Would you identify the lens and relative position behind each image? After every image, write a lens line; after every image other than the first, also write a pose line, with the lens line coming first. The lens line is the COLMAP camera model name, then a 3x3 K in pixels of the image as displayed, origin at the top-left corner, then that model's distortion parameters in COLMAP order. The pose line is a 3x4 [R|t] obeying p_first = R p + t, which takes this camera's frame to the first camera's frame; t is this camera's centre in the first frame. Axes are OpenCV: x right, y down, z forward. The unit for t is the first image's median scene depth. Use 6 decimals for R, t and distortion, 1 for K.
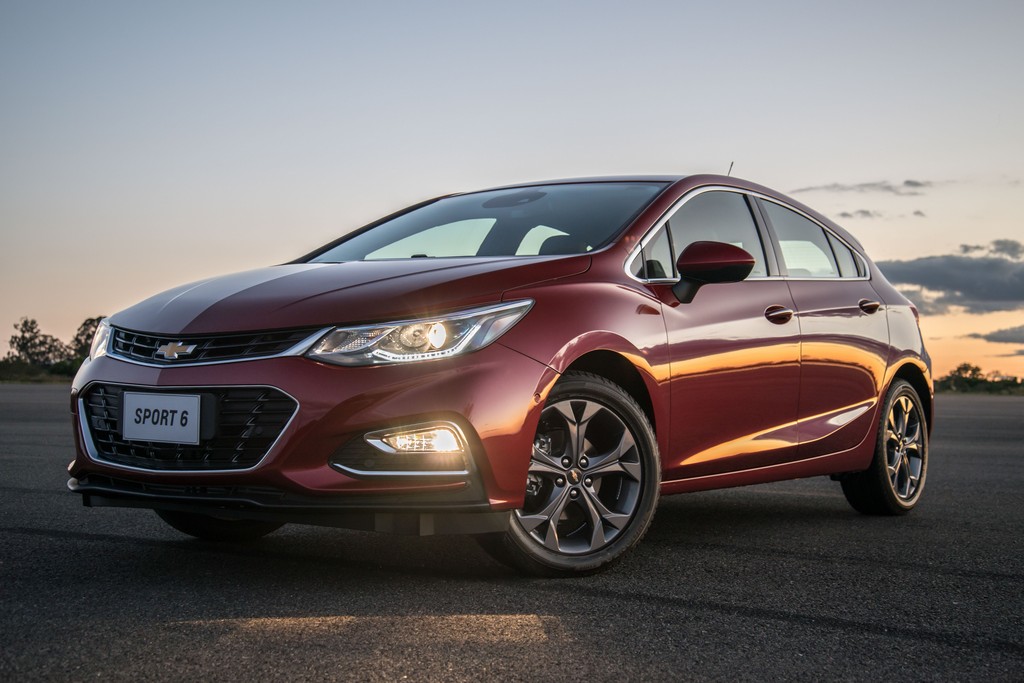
lens RADIAL K [[1361.7, 0, 512.0], [0, 1361.7, 341.5], [0, 0, 1]] dist [-0.012281, -0.031850]
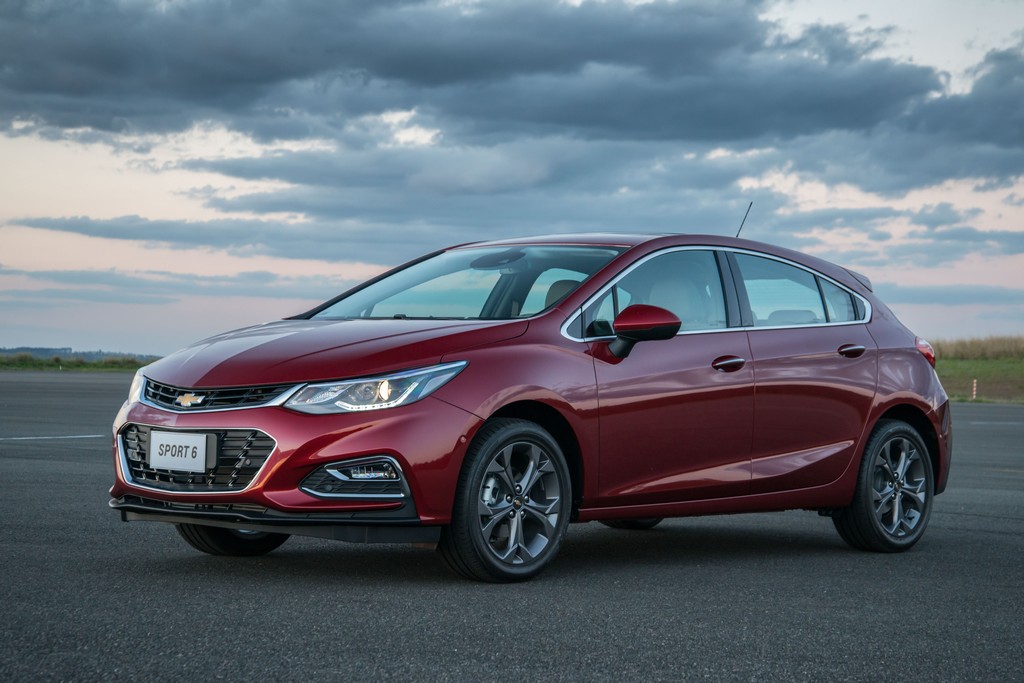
lens RADIAL K [[1914.4, 0, 512.0], [0, 1914.4, 341.5], [0, 0, 1]] dist [0.058315, 0.157294]
pose [[0.992989, 0.003757, -0.118151, 0.274180], [-0.003608, 0.999992, 0.001474, -0.052828], [0.118156, -0.001038, 0.992995, -0.782414]]
